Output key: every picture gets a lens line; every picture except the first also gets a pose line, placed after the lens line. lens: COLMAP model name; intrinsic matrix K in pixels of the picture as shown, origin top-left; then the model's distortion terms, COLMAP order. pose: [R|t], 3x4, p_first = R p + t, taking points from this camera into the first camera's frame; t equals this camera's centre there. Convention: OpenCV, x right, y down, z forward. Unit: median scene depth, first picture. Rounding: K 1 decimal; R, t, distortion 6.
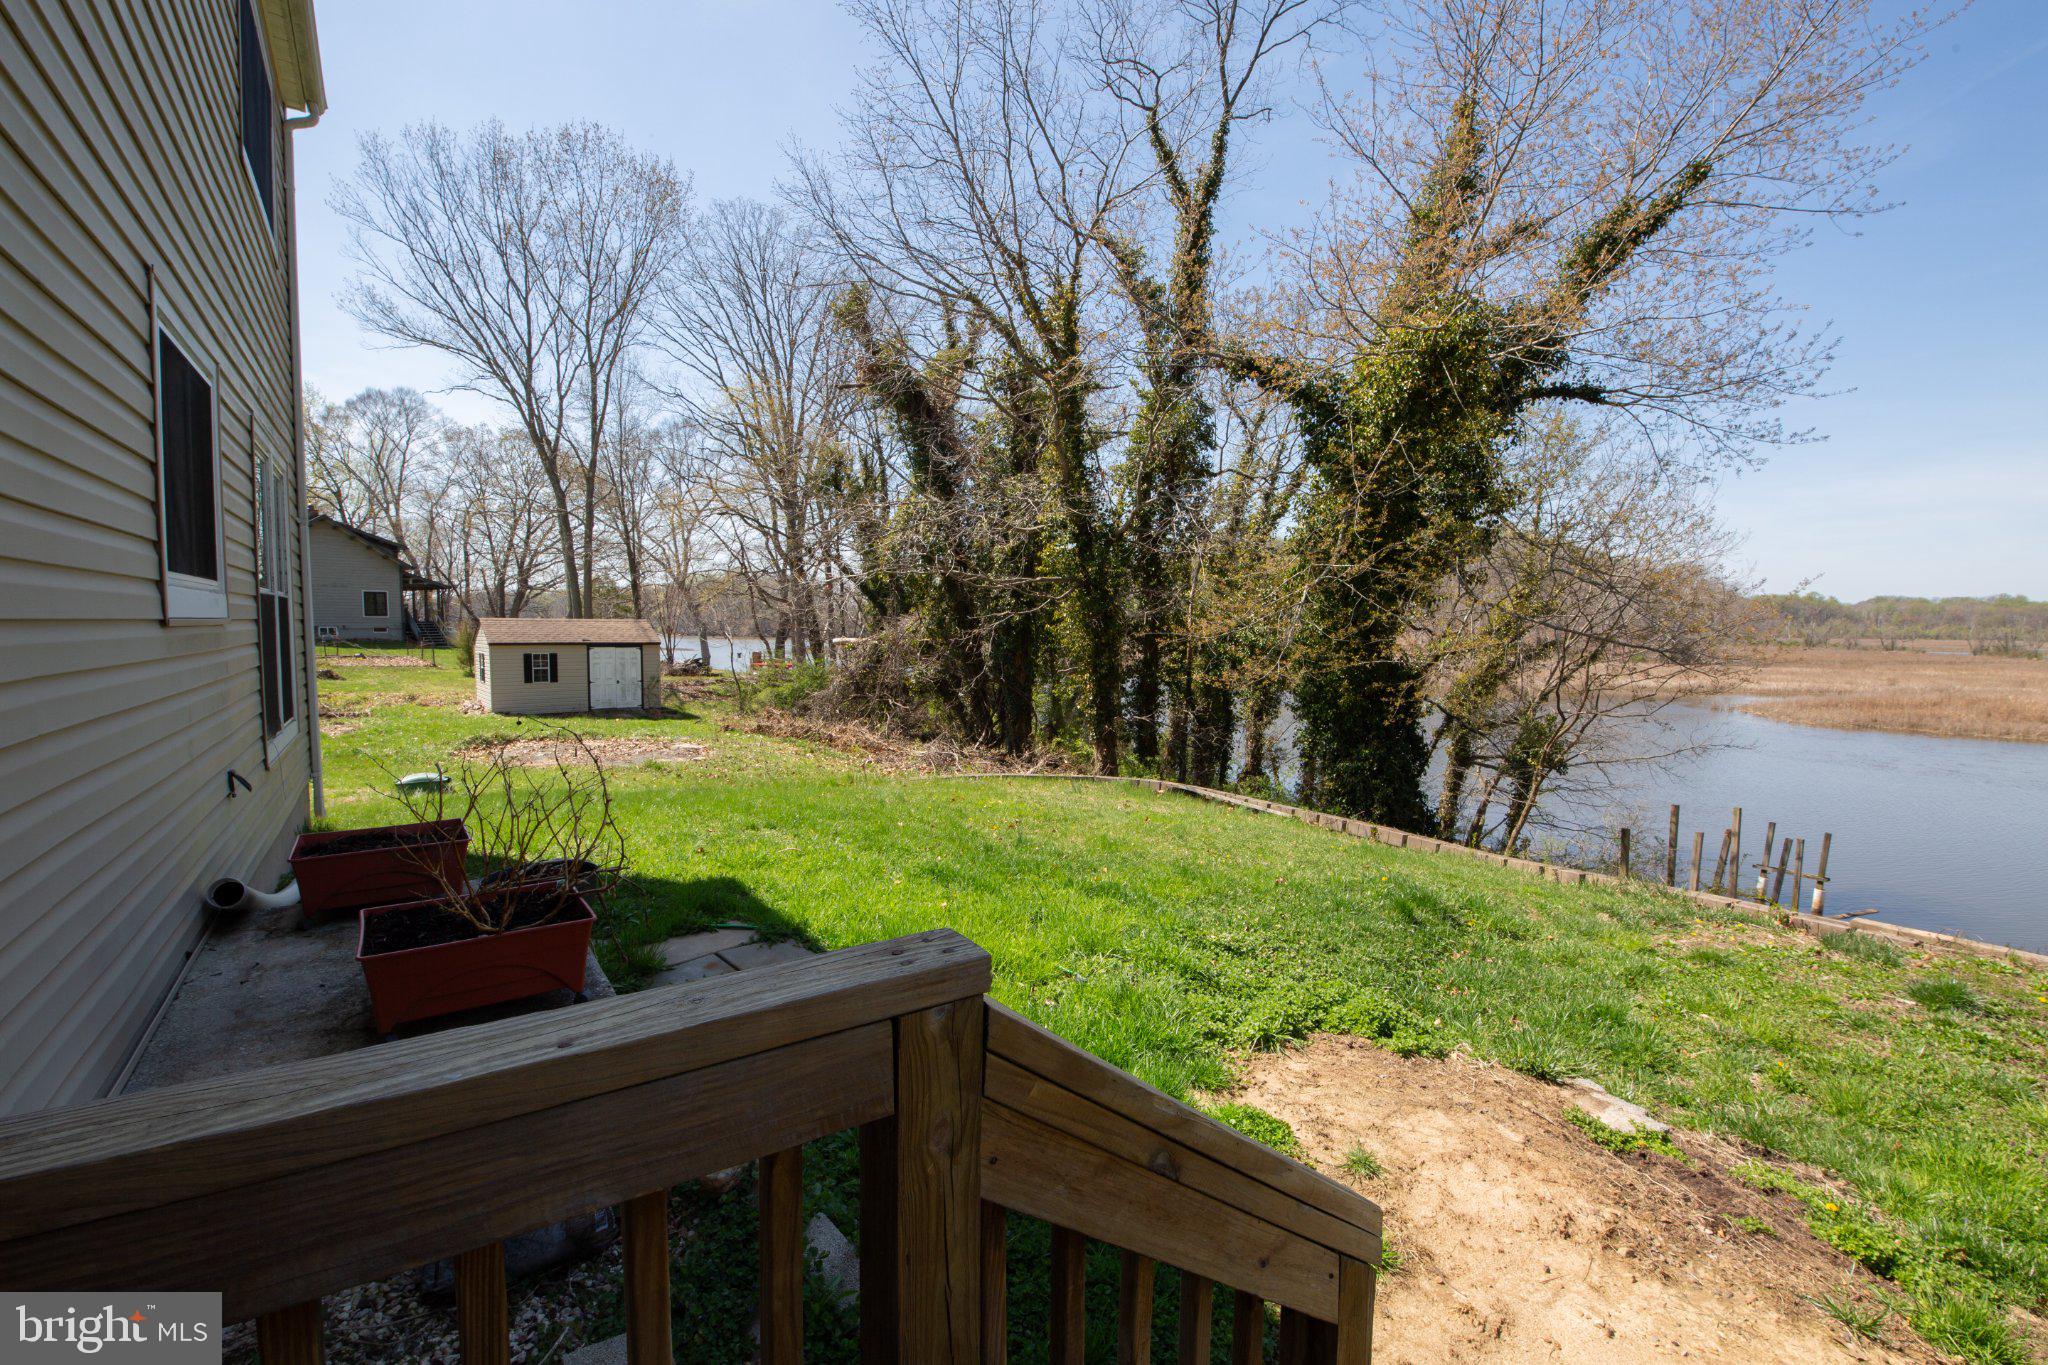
lens RADIAL K [[868.2, 0, 1031.3], [0, 868.2, 685.4], [0, 0, 1]] dist [-0.007108, -0.008070]
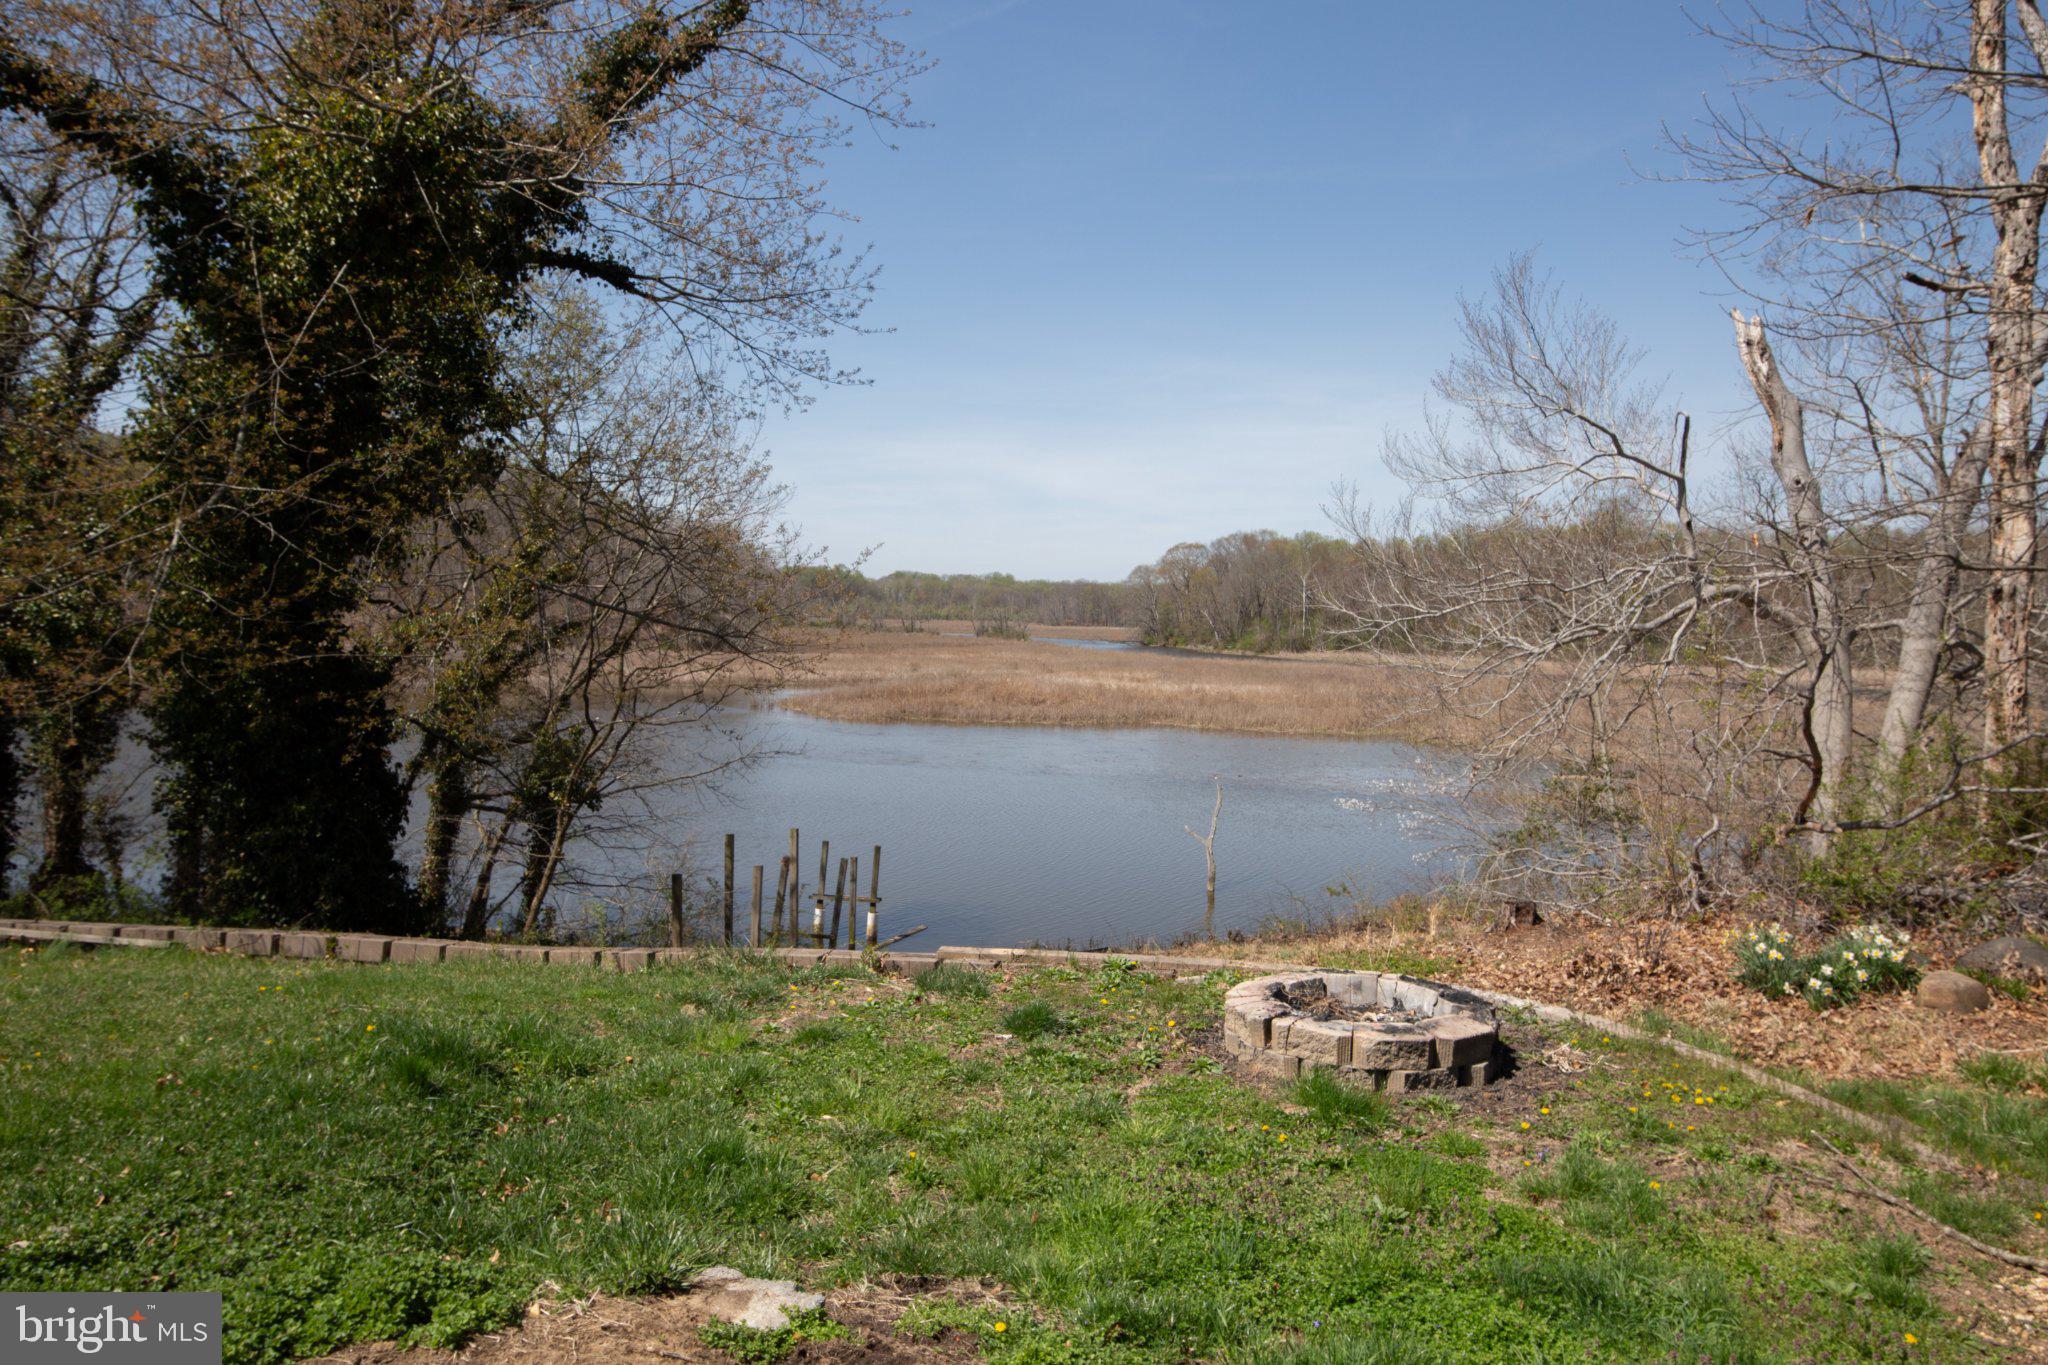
lens RADIAL K [[1340.5, 0, 1031.4], [0, 1340.5, 686.0], [0, 0, 1]] dist [0.029078, -0.006825]
pose [[0.638851, -0.033945, 0.768581, -0.000514], [0.035742, 0.999257, 0.014423, -0.002403], [-0.768499, 0.018256, 0.639590, 0.032819]]
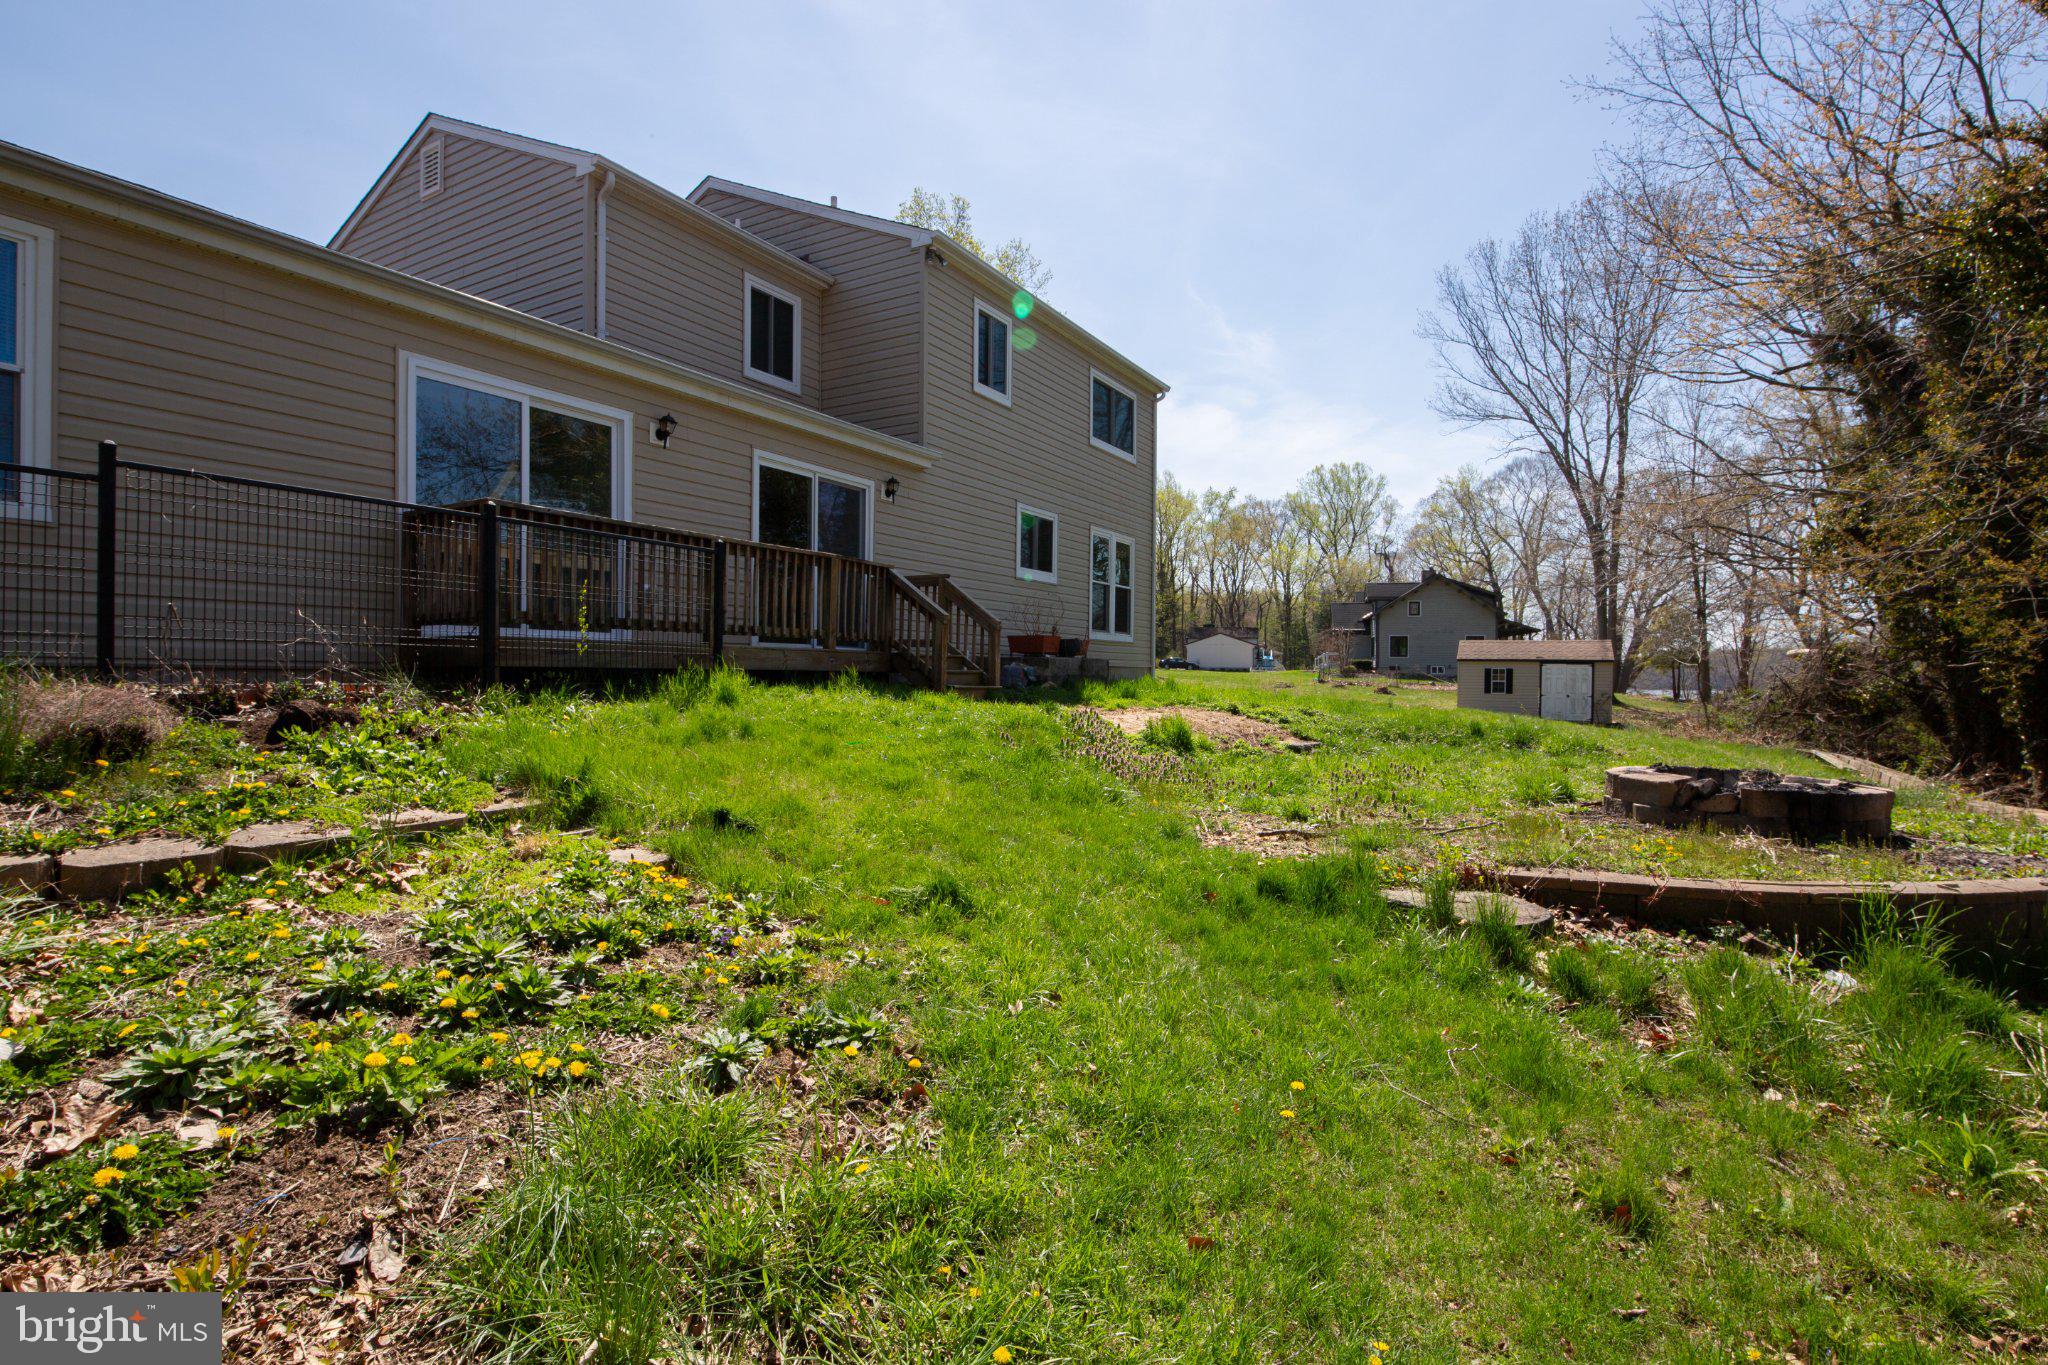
lens RADIAL K [[960.3, 0, 1027.0], [0, 960.3, 694.6], [0, 0, 1]] dist [-0.014039, -0.004669]
pose [[0.392900, 0.016806, -0.919427, 0.726868], [-0.075283, 0.997065, -0.013945, 0.125589], [0.916494, 0.074696, 0.393012, -0.181015]]
